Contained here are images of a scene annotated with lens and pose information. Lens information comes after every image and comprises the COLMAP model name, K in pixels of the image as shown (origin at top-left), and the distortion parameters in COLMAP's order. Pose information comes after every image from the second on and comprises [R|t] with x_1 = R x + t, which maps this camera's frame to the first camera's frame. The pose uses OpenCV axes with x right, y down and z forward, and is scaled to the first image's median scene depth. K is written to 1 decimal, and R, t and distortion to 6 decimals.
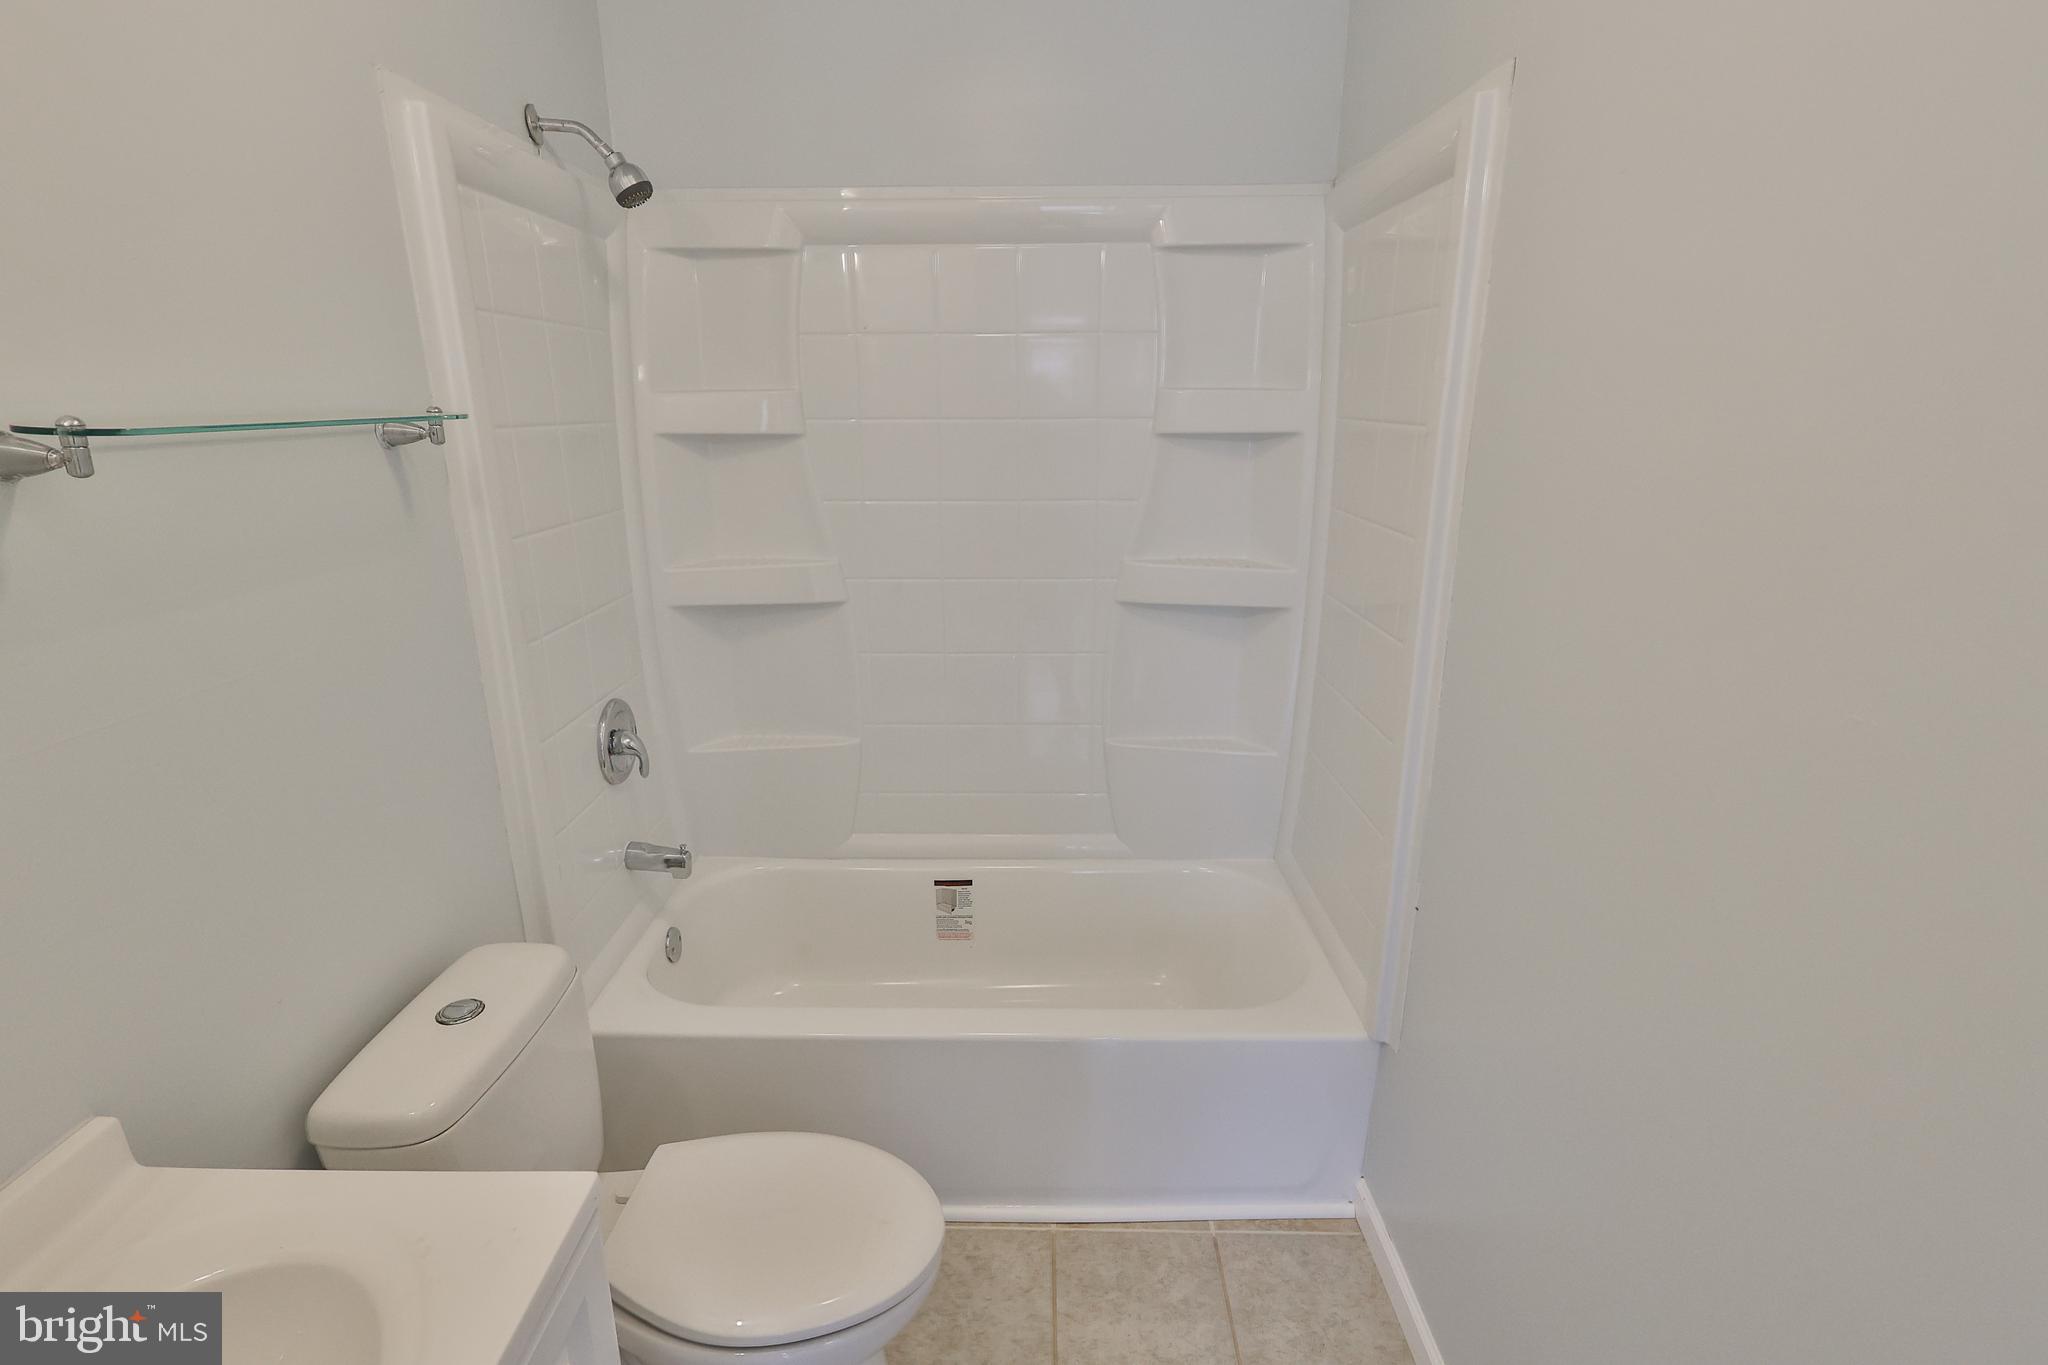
lens RADIAL K [[1007.2, 0, 990.4], [0, 1007.2, 667.3], [0, 0, 1]] dist [-0.000791, 0.001118]
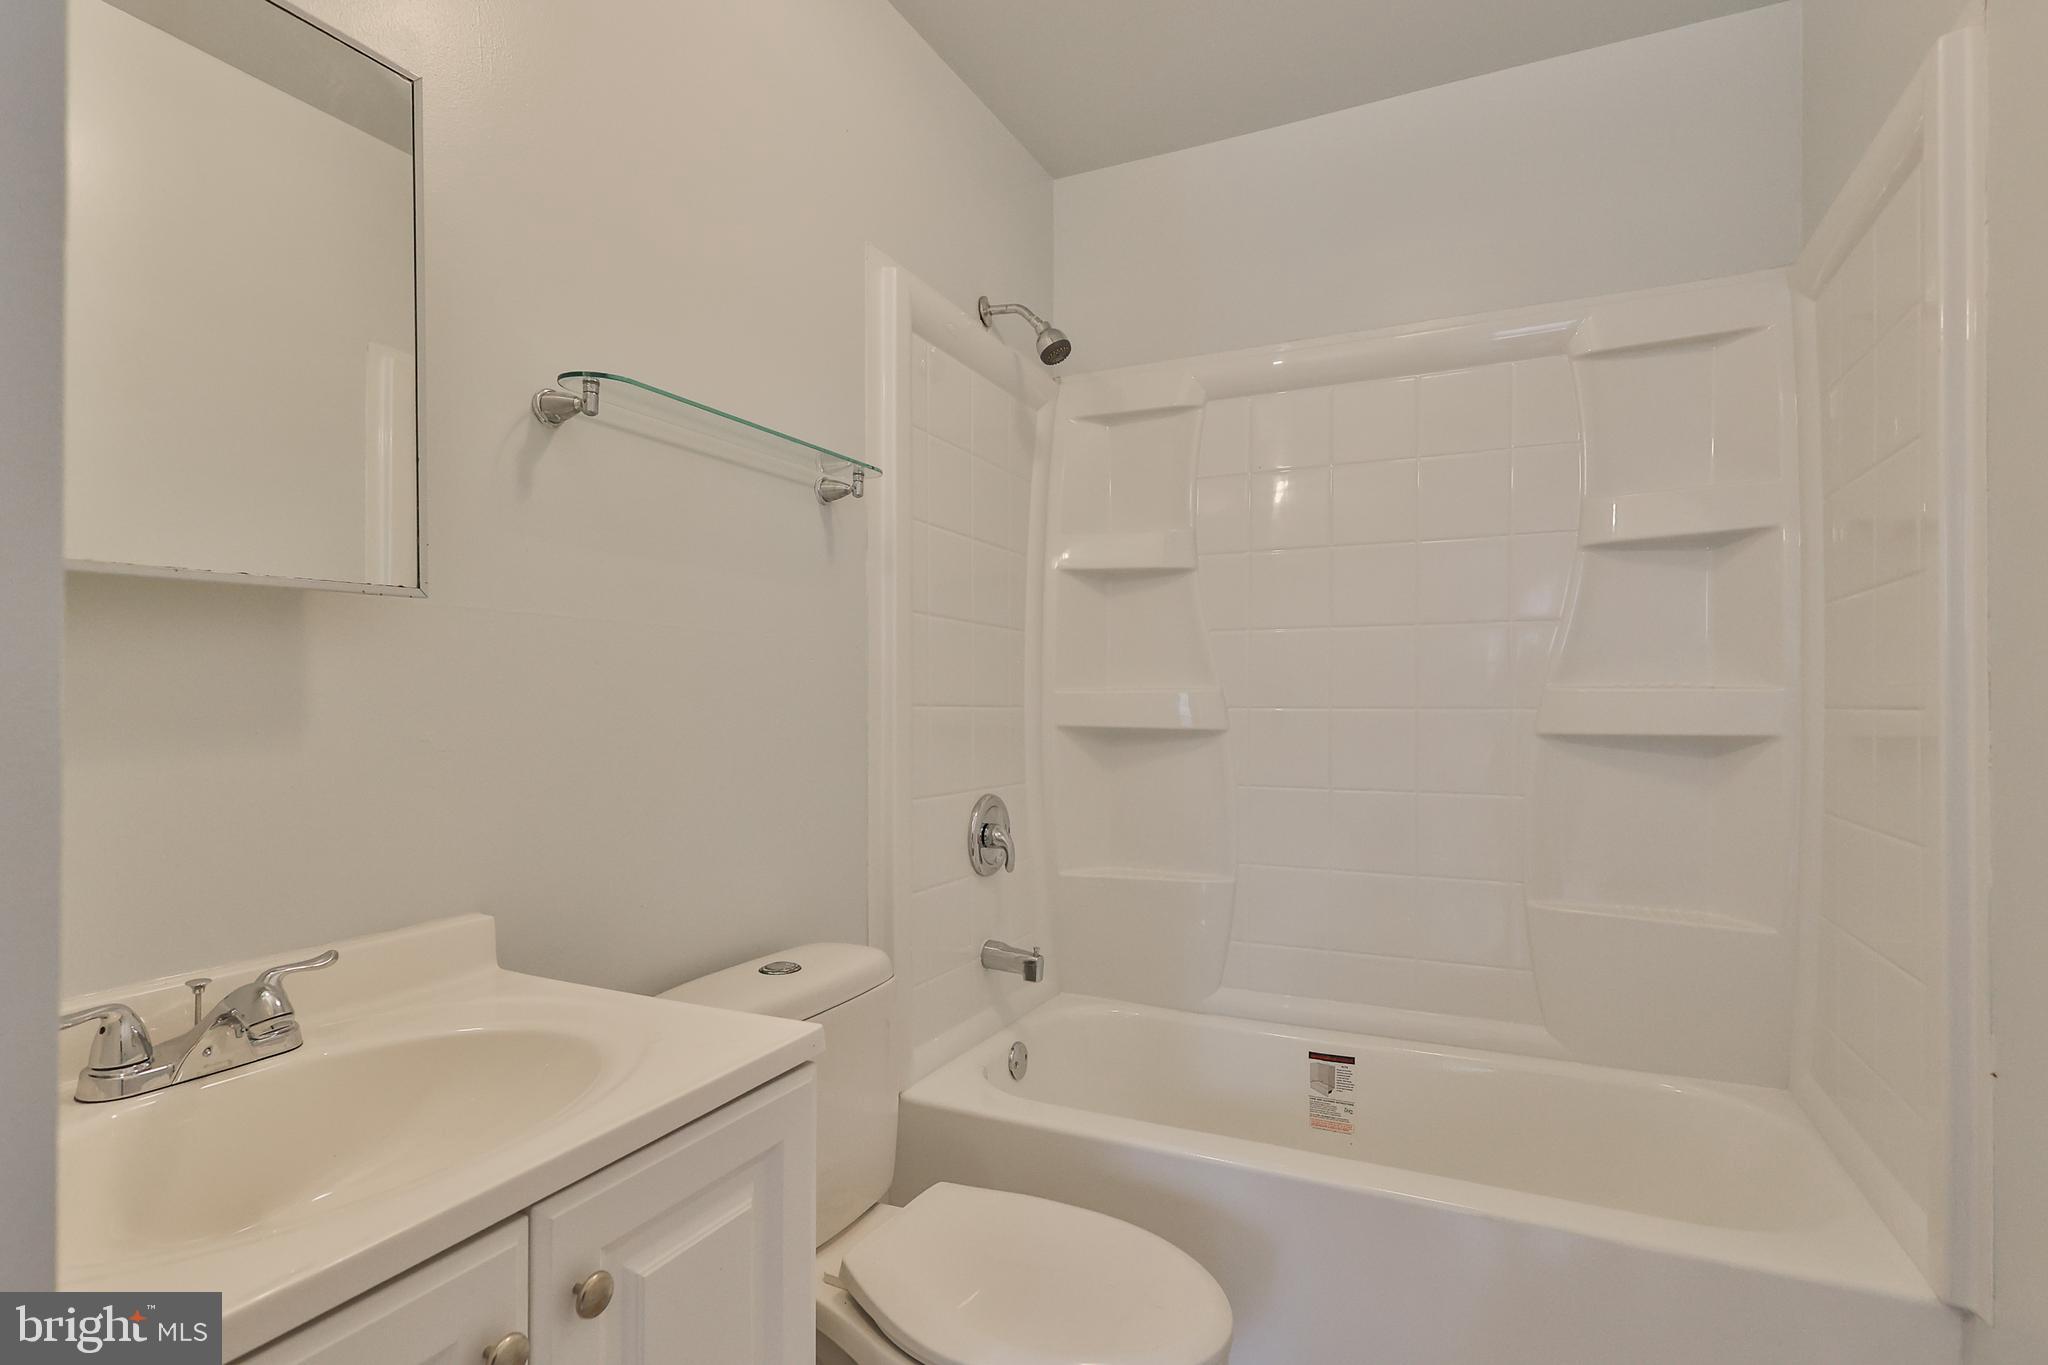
lens RADIAL K [[1007.2, 0, 1012.9], [0, 1007.2, 684.8], [0, 0, 1]] dist [-0.000791, 0.001118]
pose [[0.909102, 0.004423, -0.416550, 0.082048], [-0.123949, 0.957527, -0.260345, 0.189491], [0.397706, 0.288311, 0.871038, 0.060292]]
